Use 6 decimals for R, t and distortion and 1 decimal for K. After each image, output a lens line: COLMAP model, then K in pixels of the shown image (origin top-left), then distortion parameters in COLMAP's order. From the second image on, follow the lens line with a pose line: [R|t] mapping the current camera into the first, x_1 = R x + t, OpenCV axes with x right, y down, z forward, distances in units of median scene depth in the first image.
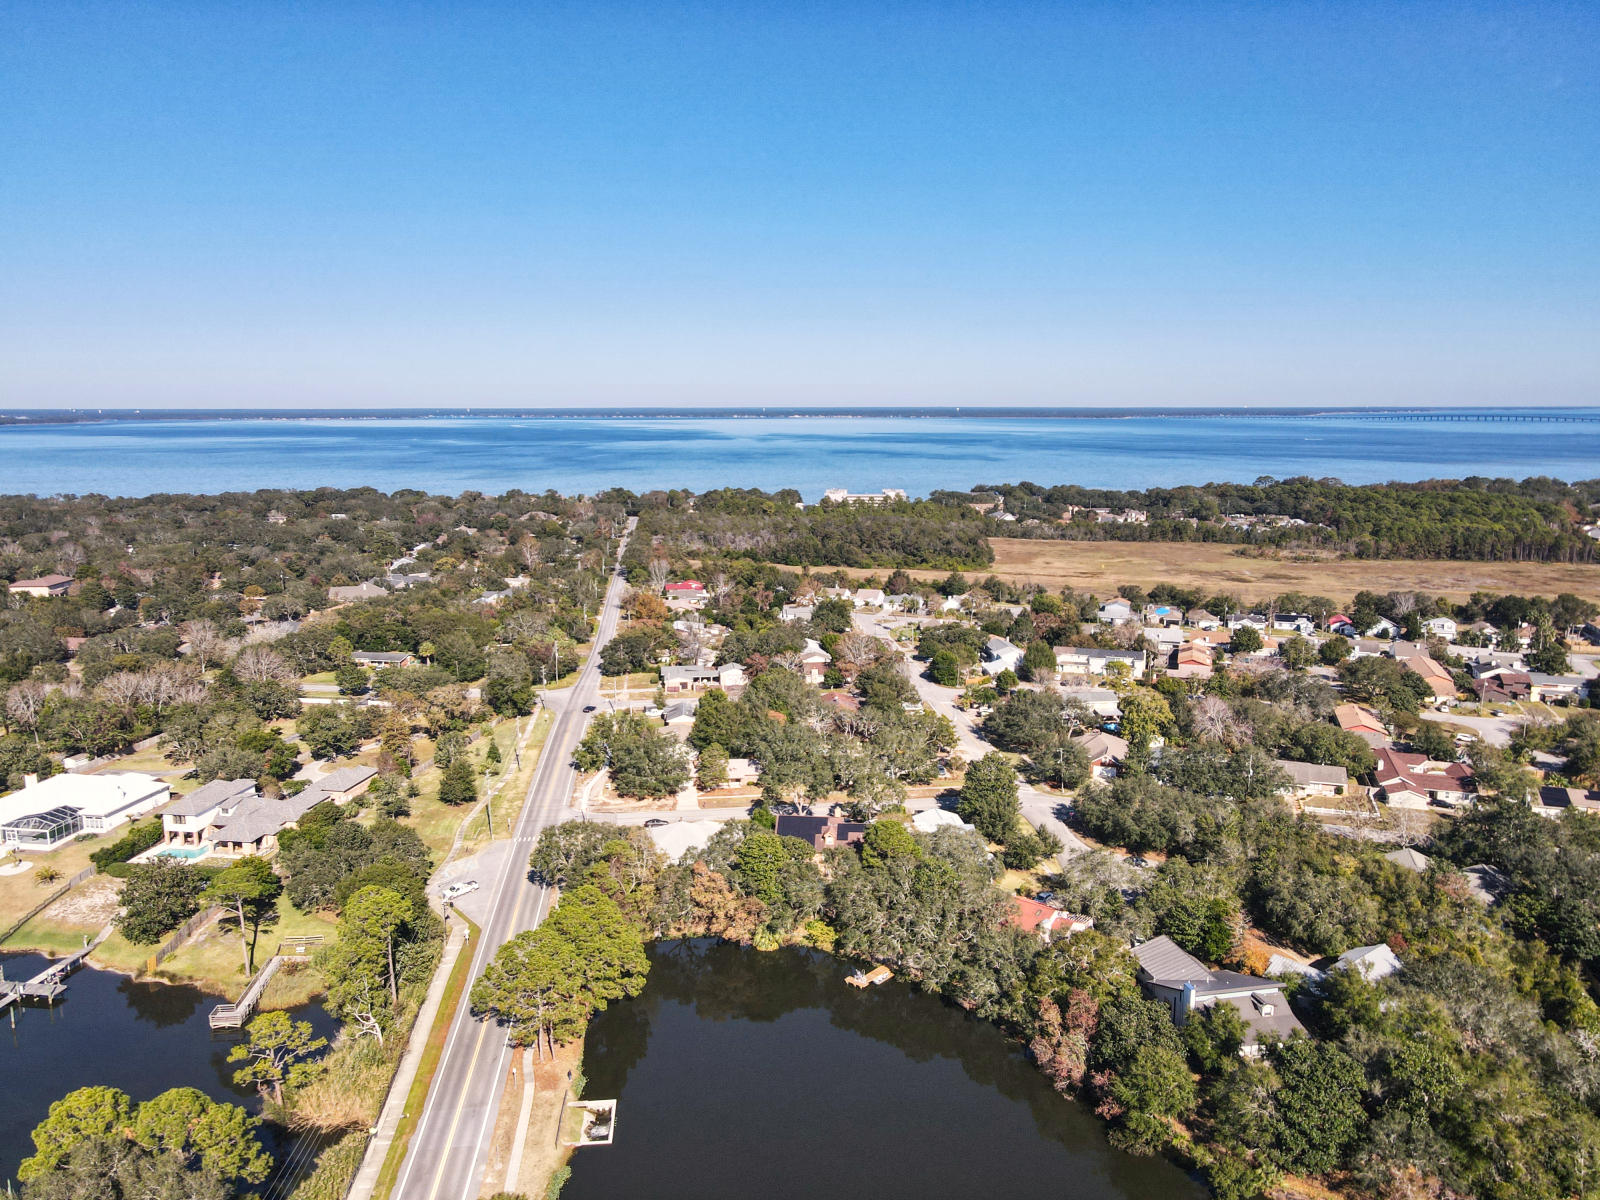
lens RADIAL K [[1129.3, 0, 802.1], [0, 1129.3, 681.6], [0, 0, 1]] dist [0.010031, 0.002573]
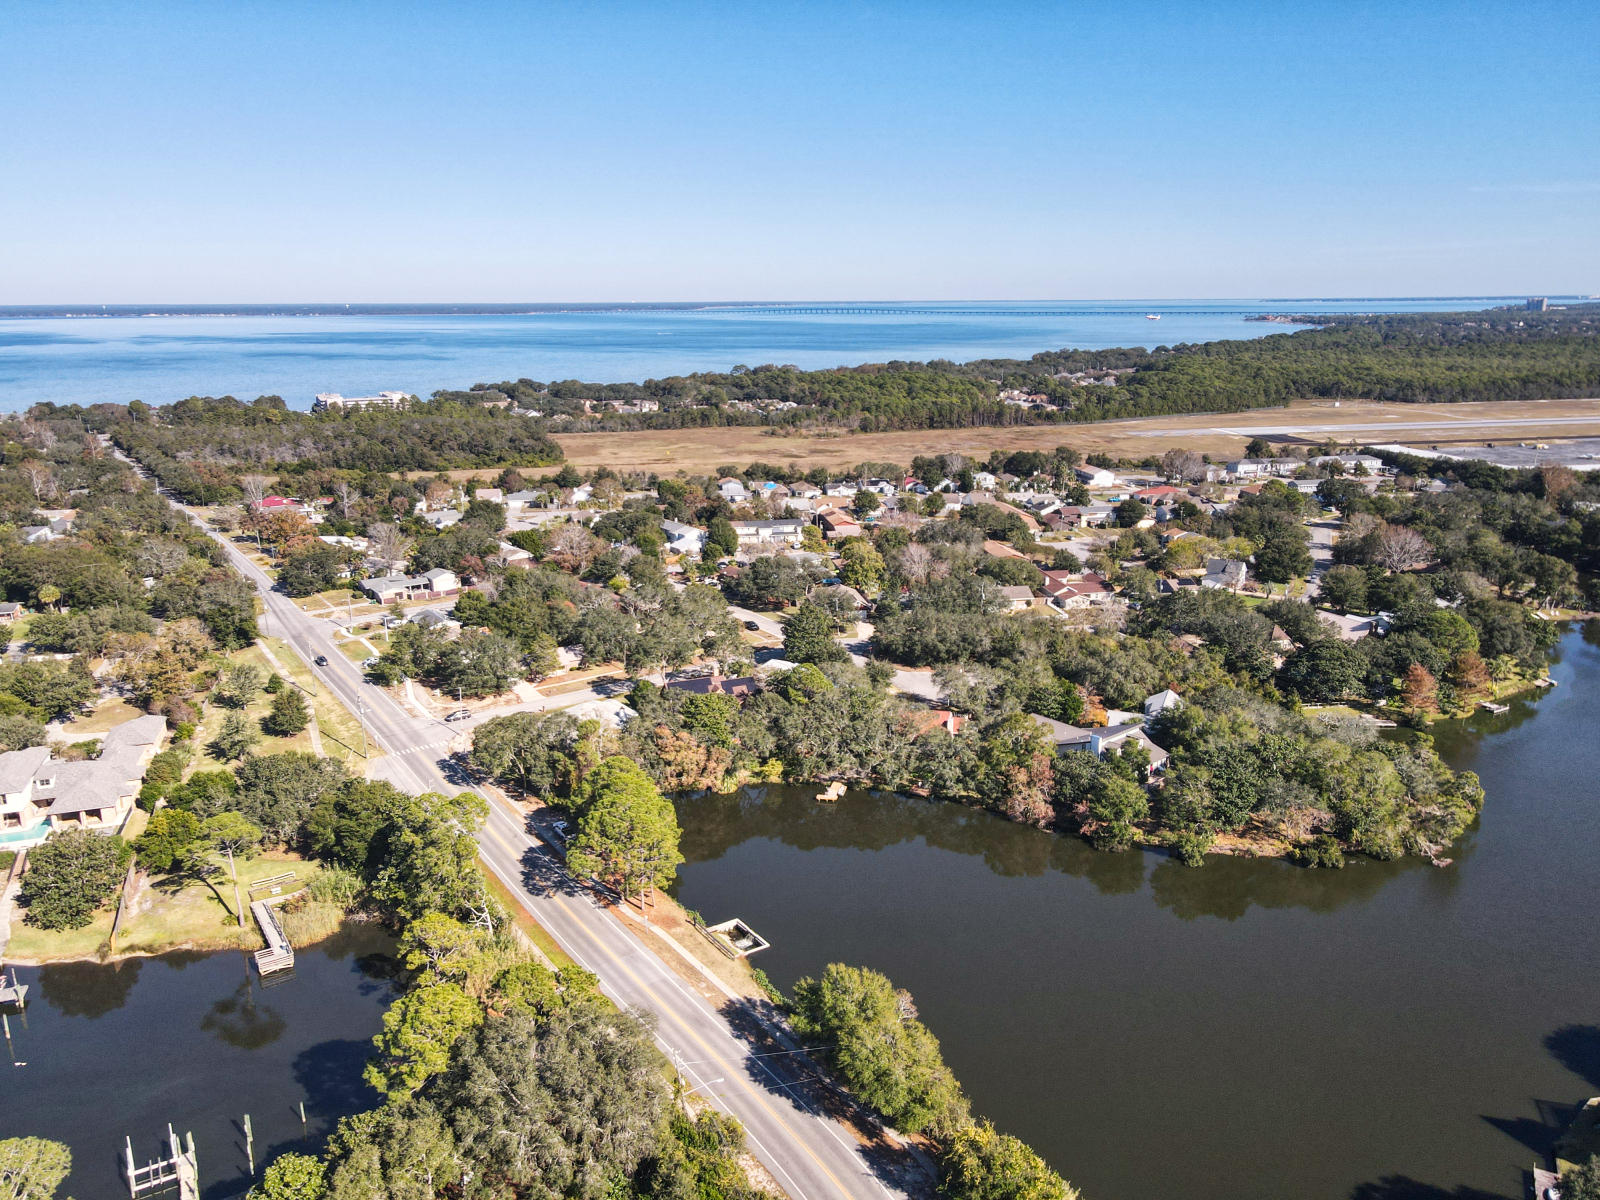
lens RADIAL K [[1131.5, 0, 800.0], [0, 1131.5, 600.0], [0, 0, 1]] dist [-0.008862, 0.038822]
pose [[0.886850, -0.124906, 0.444854, -0.162605], [0.116611, 0.992108, 0.046089, 0.001669], [-0.447100, 0.011001, 0.894416, -0.014538]]
